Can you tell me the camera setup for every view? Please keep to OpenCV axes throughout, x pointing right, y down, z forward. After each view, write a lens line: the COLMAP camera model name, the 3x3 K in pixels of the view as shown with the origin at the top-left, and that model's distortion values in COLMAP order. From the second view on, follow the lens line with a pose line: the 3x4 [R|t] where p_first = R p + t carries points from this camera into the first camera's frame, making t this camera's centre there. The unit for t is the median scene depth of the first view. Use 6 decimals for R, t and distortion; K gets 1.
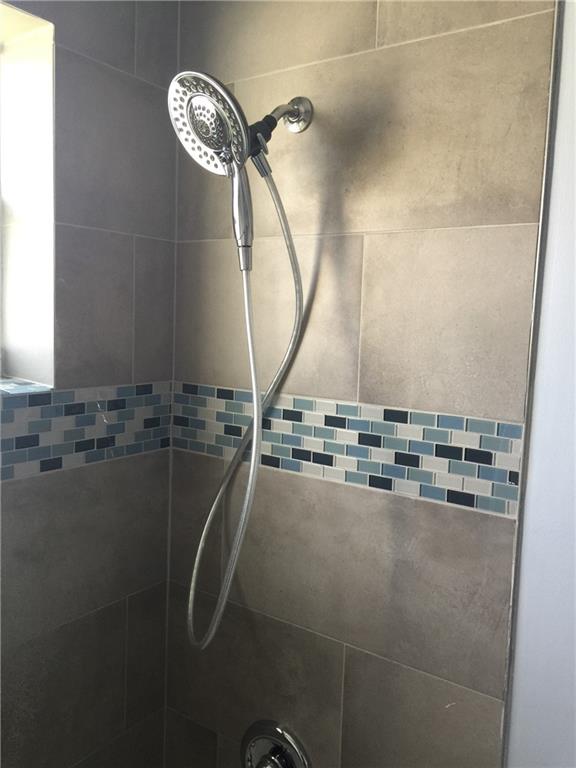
lens RADIAL K [[667.1, 0, 288.0], [0, 667.1, 384.0], [0, 0, 1]] dist [0.019158, -0.001548]
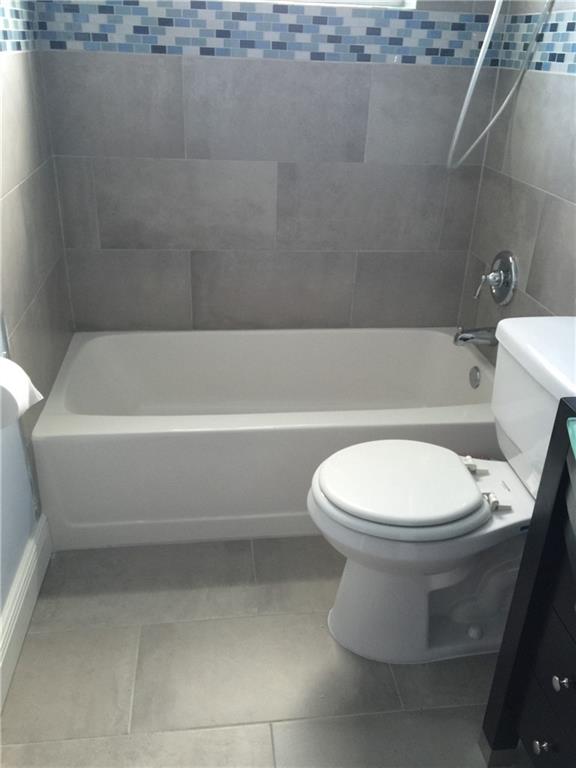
lens RADIAL K [[667.1, 0, 288.0], [0, 667.1, 384.0], [0, 0, 1]] dist [0.019158, -0.001548]
pose [[0.671597, 0.325042, -0.665812, 0.840135], [-0.091176, 0.928059, 0.361100, 0.290644], [0.735285, -0.181807, 0.652918, -0.509832]]
